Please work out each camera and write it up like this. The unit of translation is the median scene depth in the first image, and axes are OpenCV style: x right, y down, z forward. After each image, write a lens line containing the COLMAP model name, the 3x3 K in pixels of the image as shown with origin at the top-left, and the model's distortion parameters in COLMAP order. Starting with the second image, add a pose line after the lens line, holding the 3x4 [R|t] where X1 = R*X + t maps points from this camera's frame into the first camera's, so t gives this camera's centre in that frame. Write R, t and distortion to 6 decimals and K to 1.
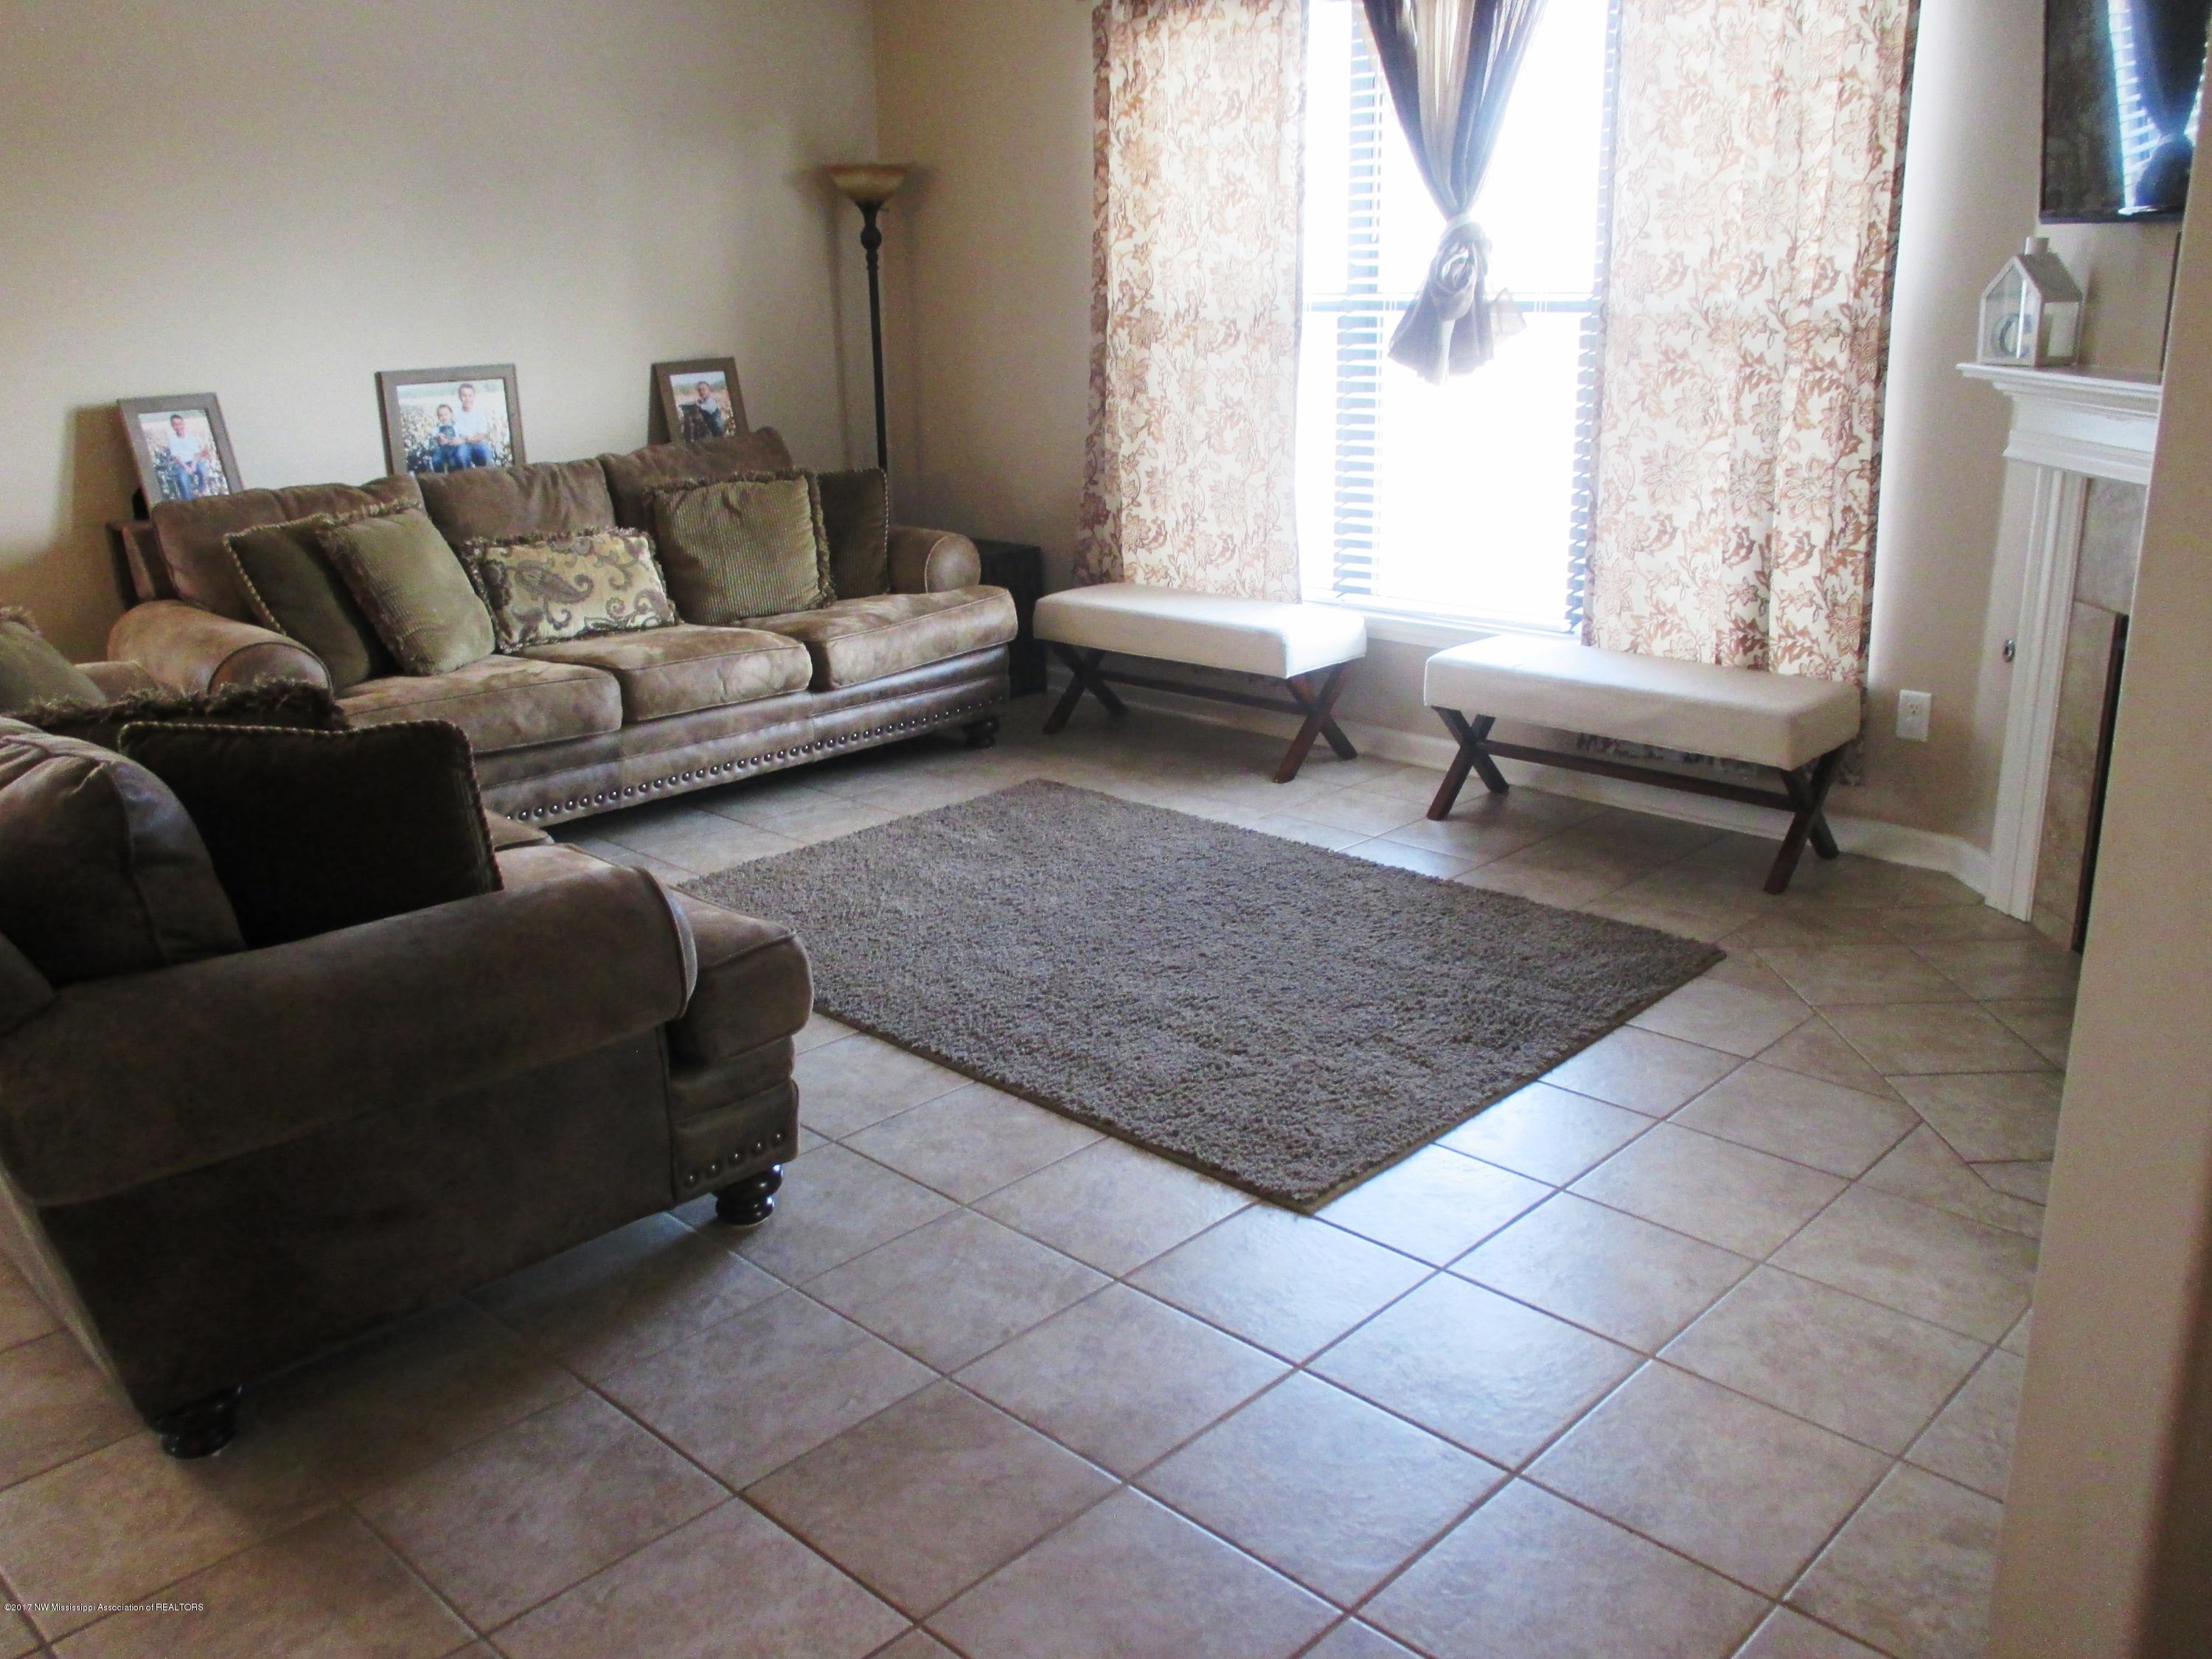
lens RADIAL K [[1847.0, 0, 1104.4], [0, 1847.0, 834.1], [0, 0, 1]] dist [-0.017667, -0.023540]
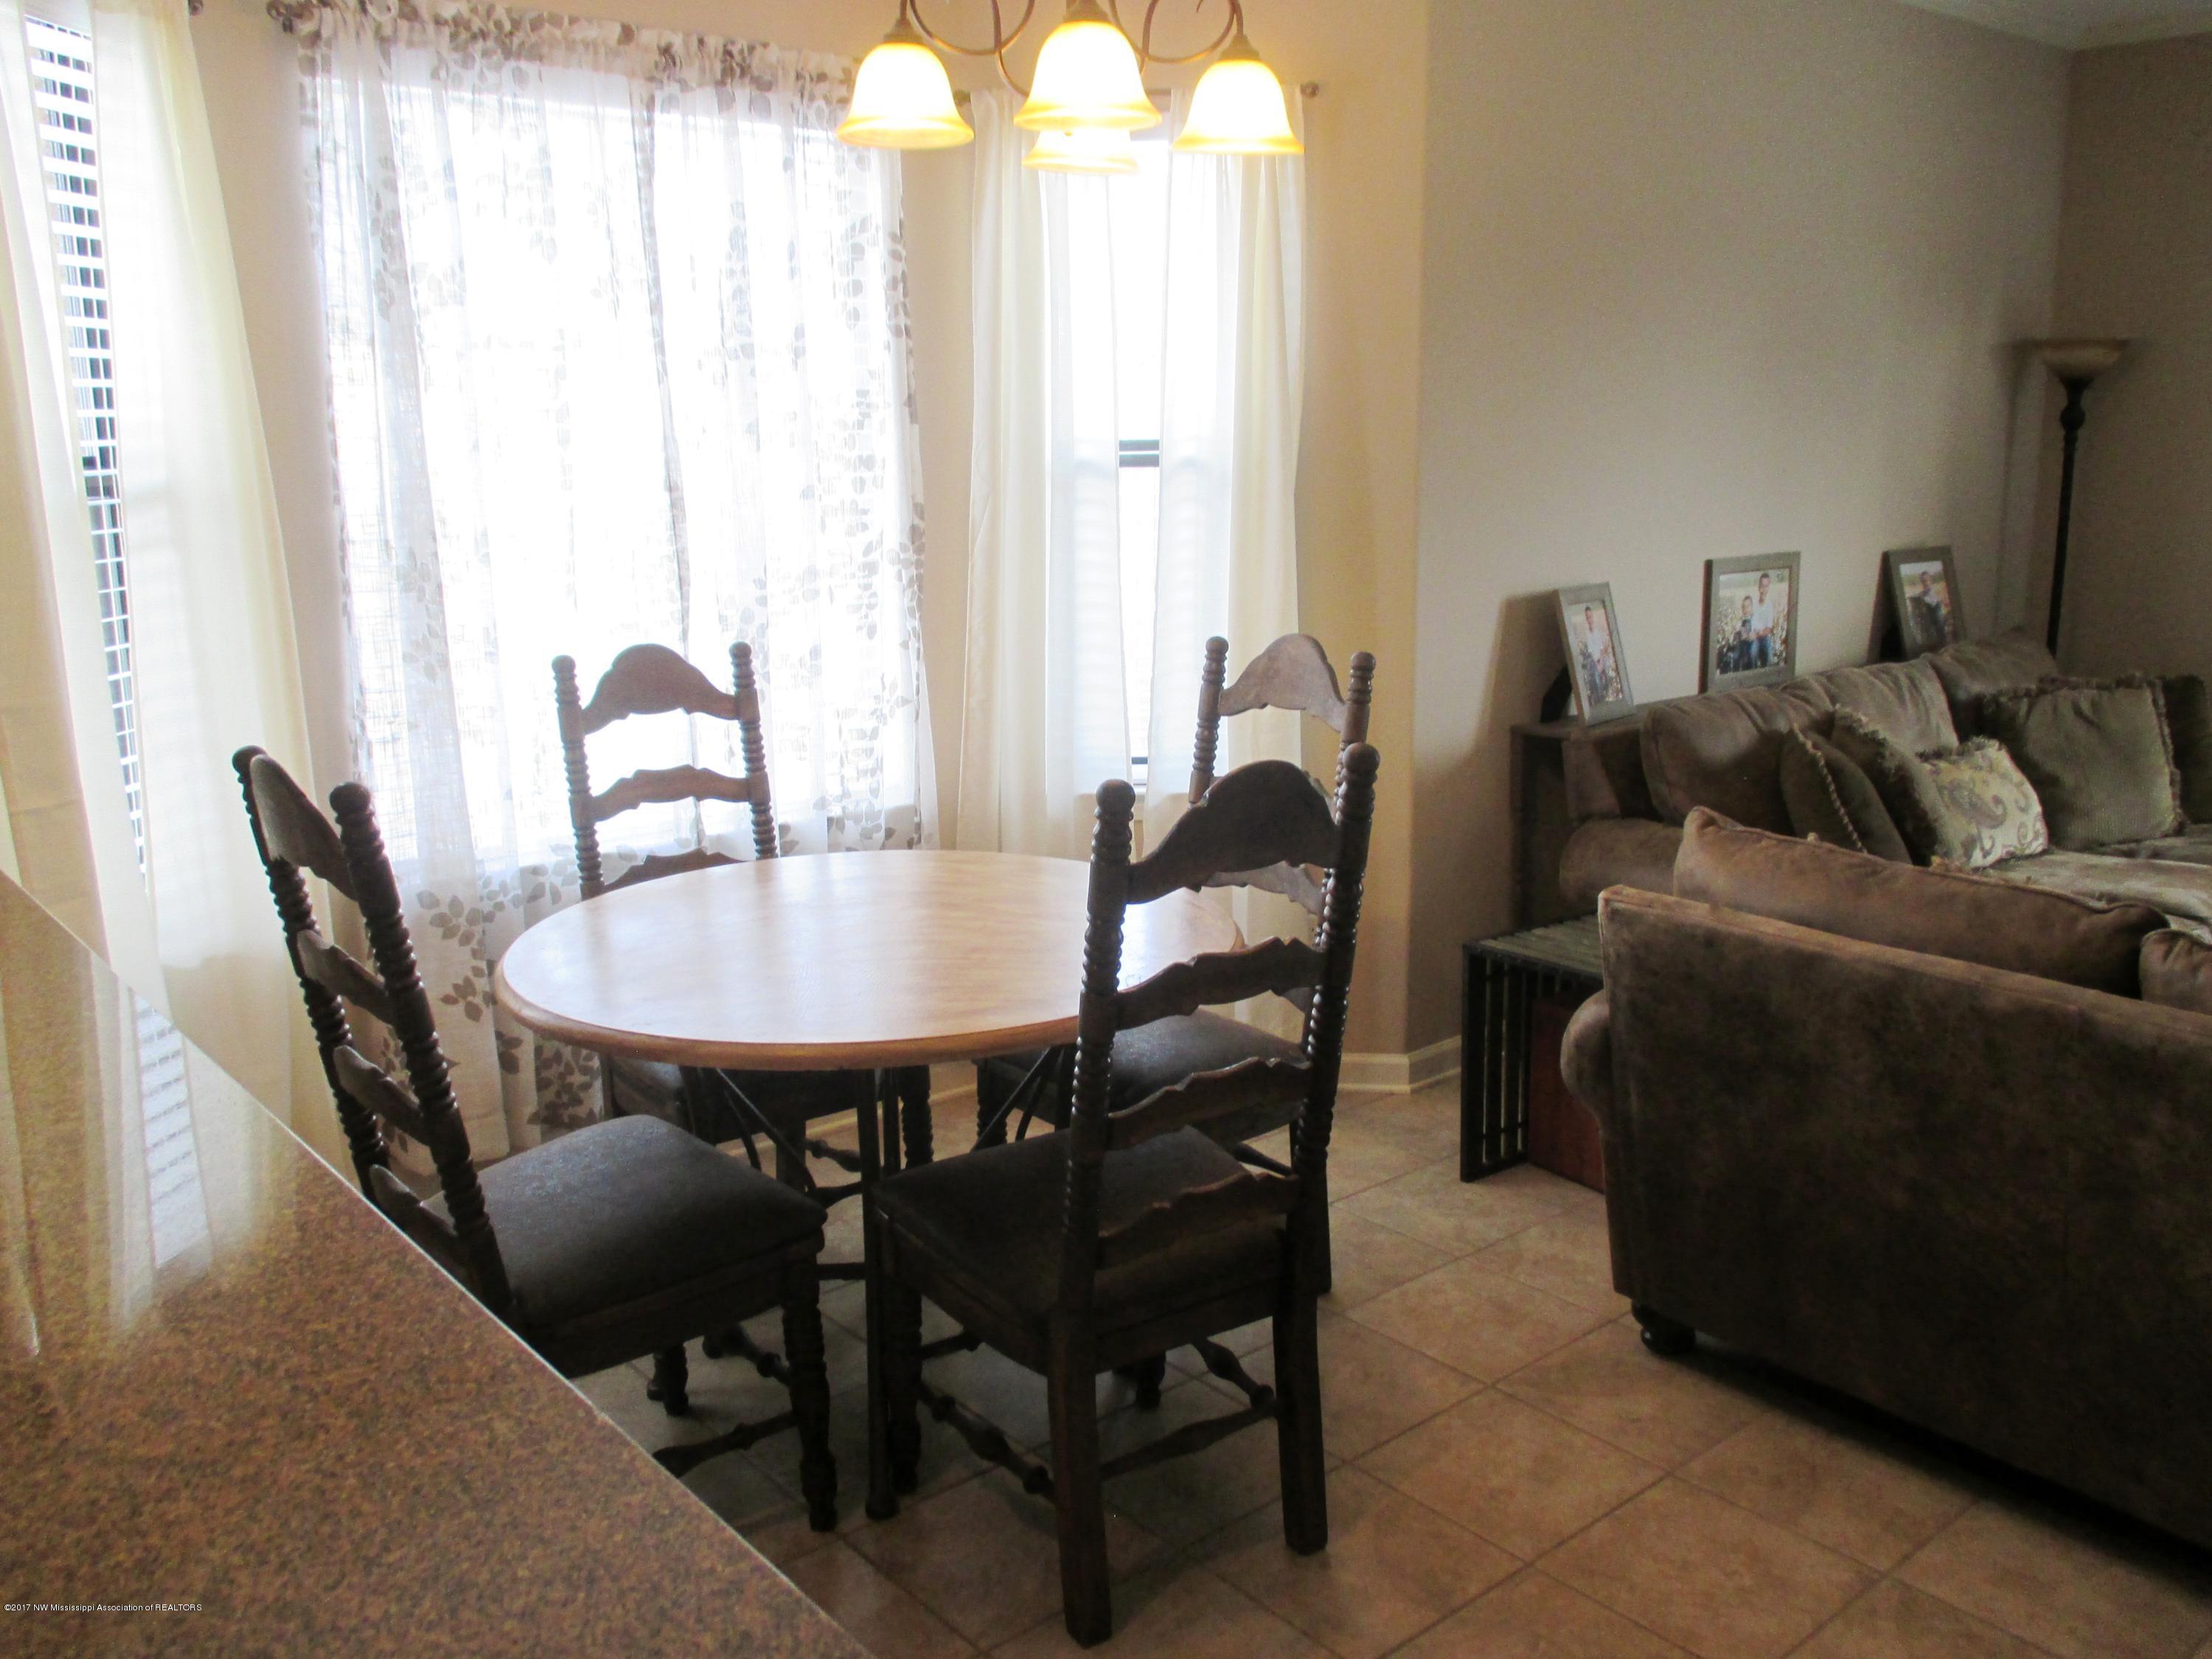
lens RADIAL K [[1847.0, 0, 1107.9], [0, 1847.0, 823.9], [0, 0, 1]] dist [-0.017667, -0.023540]
pose [[0.993846, 0.030299, -0.106543, -0.569920], [-0.039272, 0.995763, -0.083154, -0.035466], [0.103572, 0.086826, 0.990825, 0.085734]]
